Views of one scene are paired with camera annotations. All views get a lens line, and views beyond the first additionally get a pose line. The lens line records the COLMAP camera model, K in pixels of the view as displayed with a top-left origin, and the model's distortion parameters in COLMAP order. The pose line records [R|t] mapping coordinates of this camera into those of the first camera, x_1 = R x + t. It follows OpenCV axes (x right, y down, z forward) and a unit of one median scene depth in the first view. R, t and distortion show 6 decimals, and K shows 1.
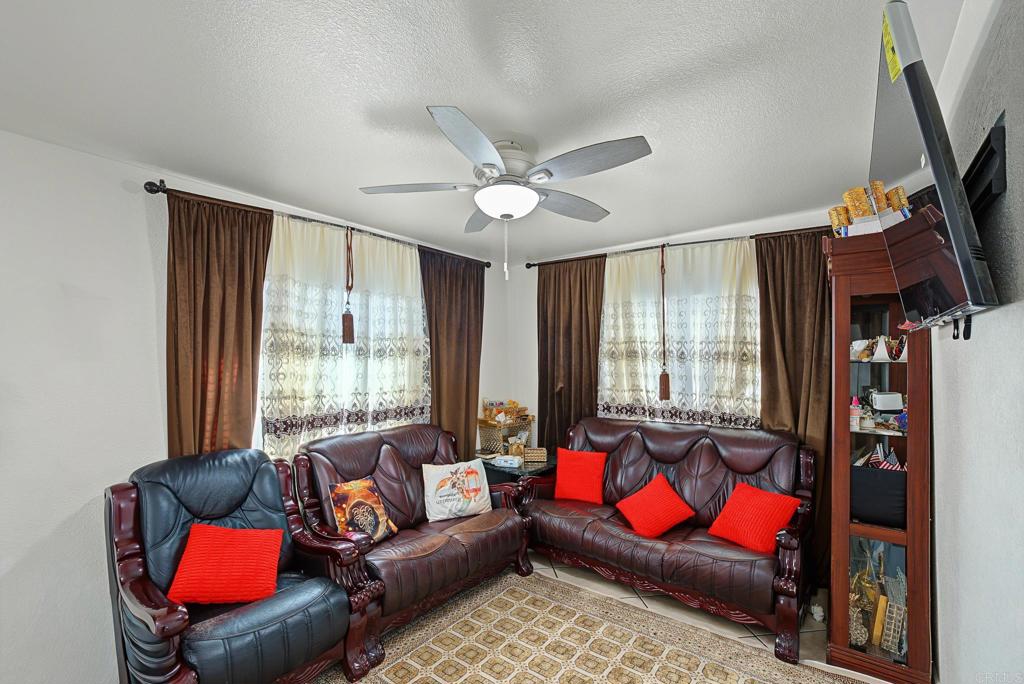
lens RADIAL K [[422.2, 0, 511.2], [0, 422.2, 352.4], [0, 0, 1]] dist [-0.007959, 0.001776]
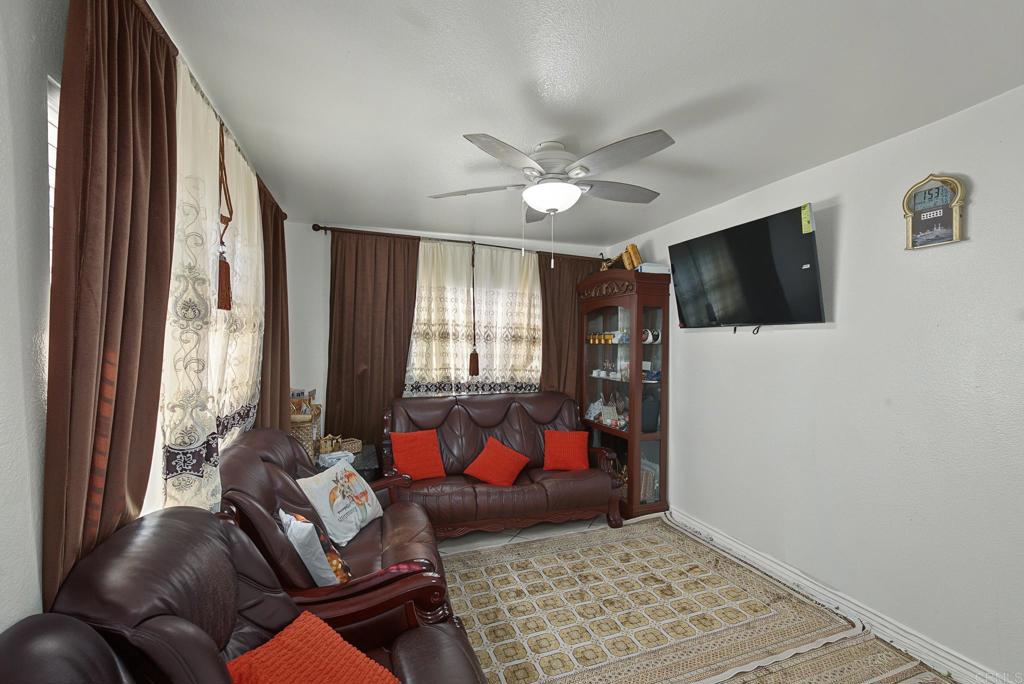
lens RADIAL K [[422.2, 0, 514.1], [0, 422.2, 340.2], [0, 0, 1]] dist [-0.007959, 0.001776]
pose [[0.562168, 0.011447, 0.826944, -0.580362], [-0.023207, 0.999729, 0.001937, 0.011116], [-0.826697, -0.020280, 0.562281, 0.269094]]
